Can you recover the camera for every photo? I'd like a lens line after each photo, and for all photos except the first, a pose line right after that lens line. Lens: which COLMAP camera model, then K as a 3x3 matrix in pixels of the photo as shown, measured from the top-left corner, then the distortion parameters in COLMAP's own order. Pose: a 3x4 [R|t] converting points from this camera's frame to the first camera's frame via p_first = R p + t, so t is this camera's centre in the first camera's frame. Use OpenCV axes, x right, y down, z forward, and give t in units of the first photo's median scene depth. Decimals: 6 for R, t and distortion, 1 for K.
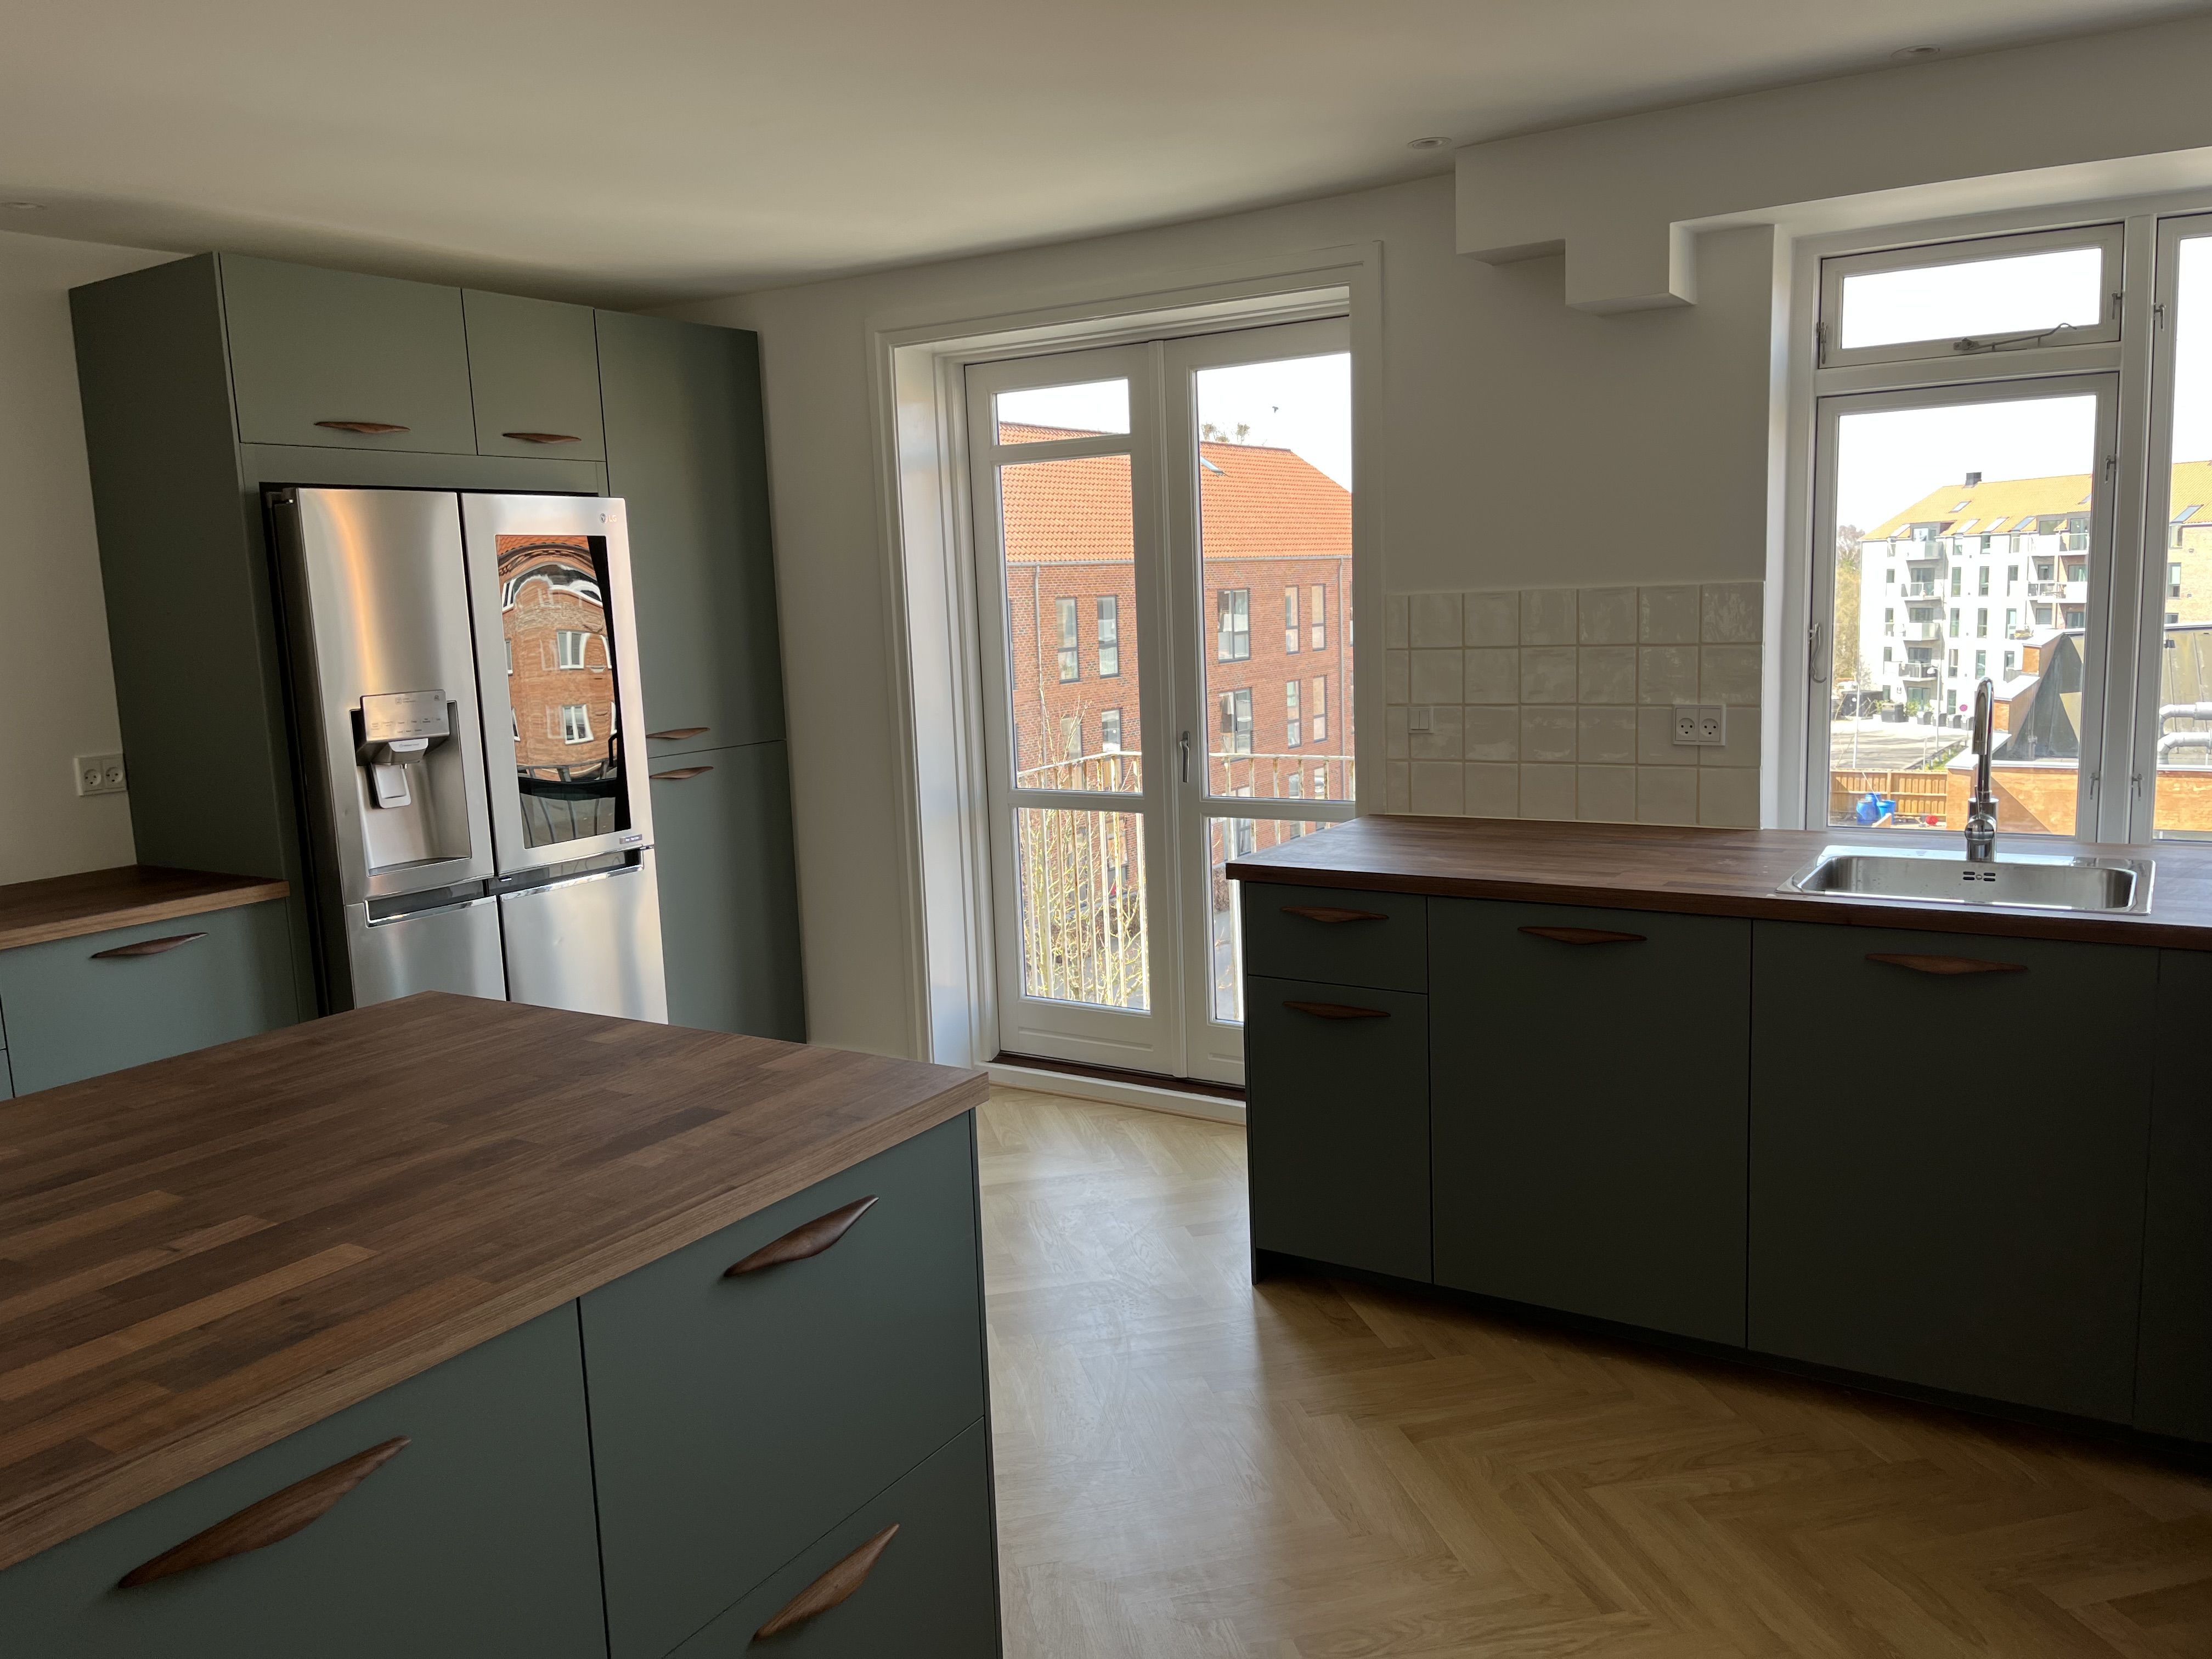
lens RADIAL K [[1665.4, 0, 1106.3], [0, 1665.4, 845.7], [0, 0, 1]] dist [0.032648, -0.026443]
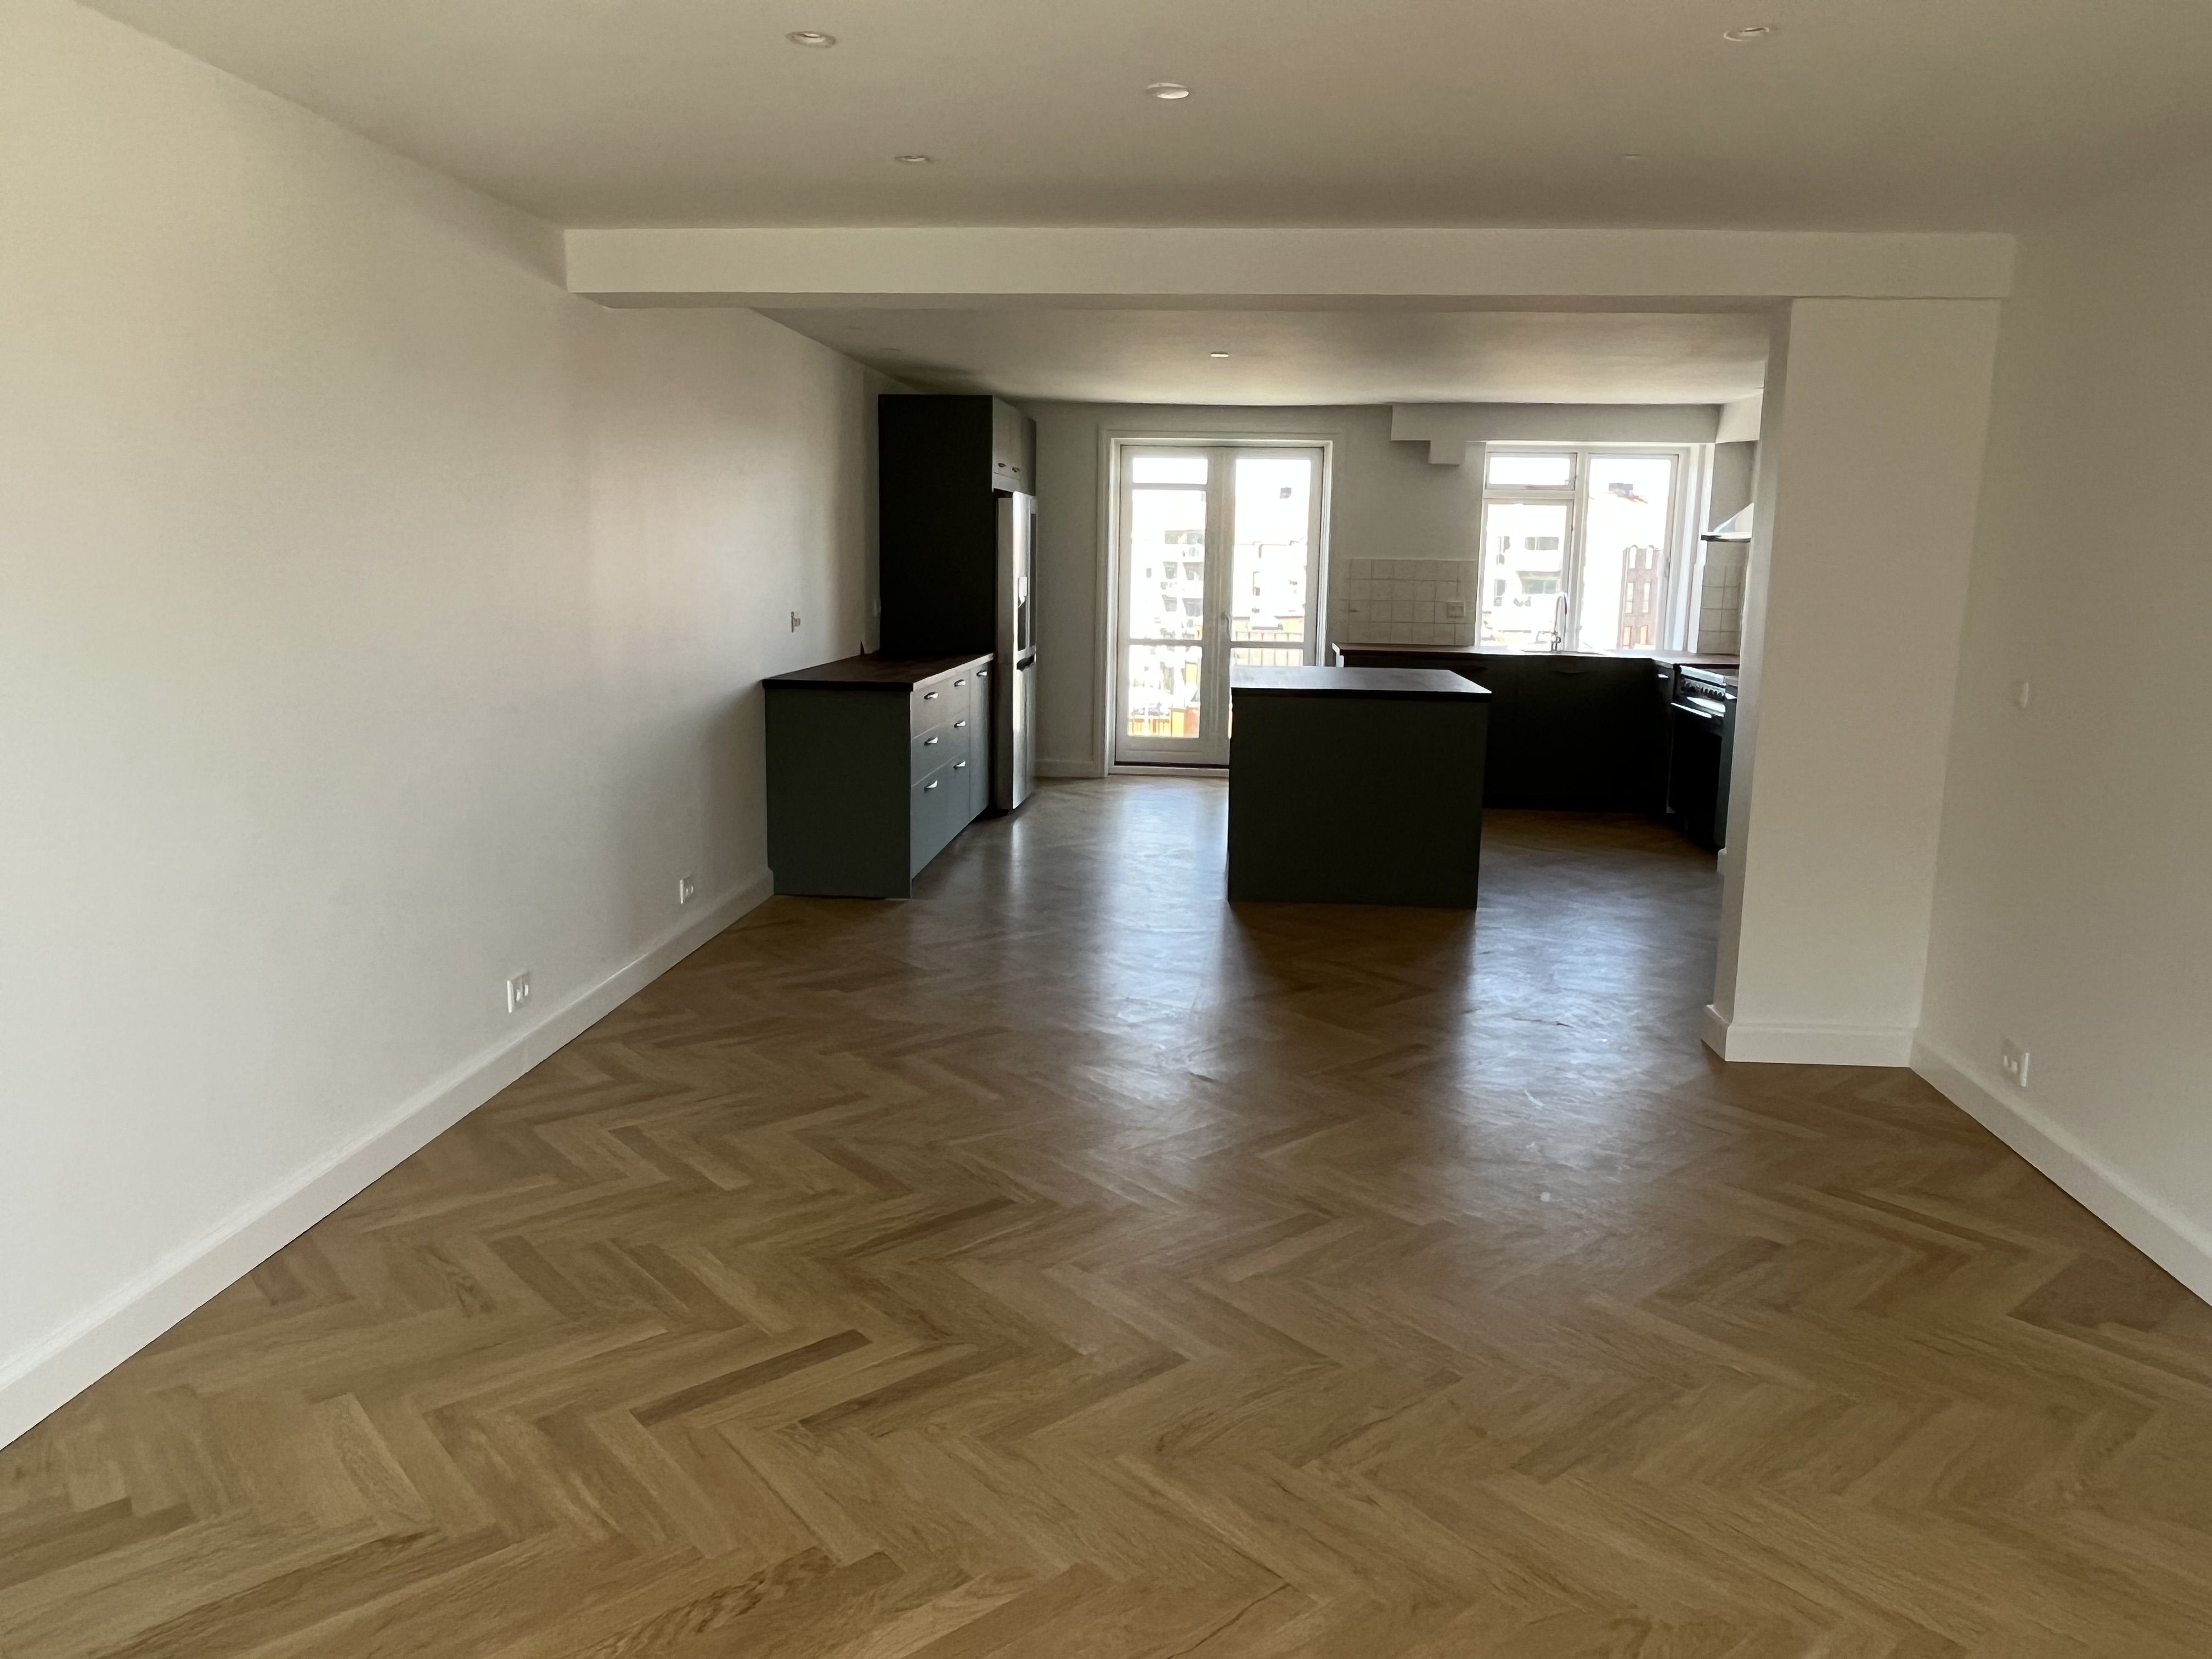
lens RADIAL K [[1490.2, 0, 1103.2], [0, 1490.2, 806.5], [0, 0, 1]] dist [0.000431, 0.000562]
pose [[0.890386, -0.022190, 0.454664, -1.059083], [0.018232, 0.999748, 0.013088, 0.173293], [-0.454840, -0.003364, 0.890567, -0.786299]]
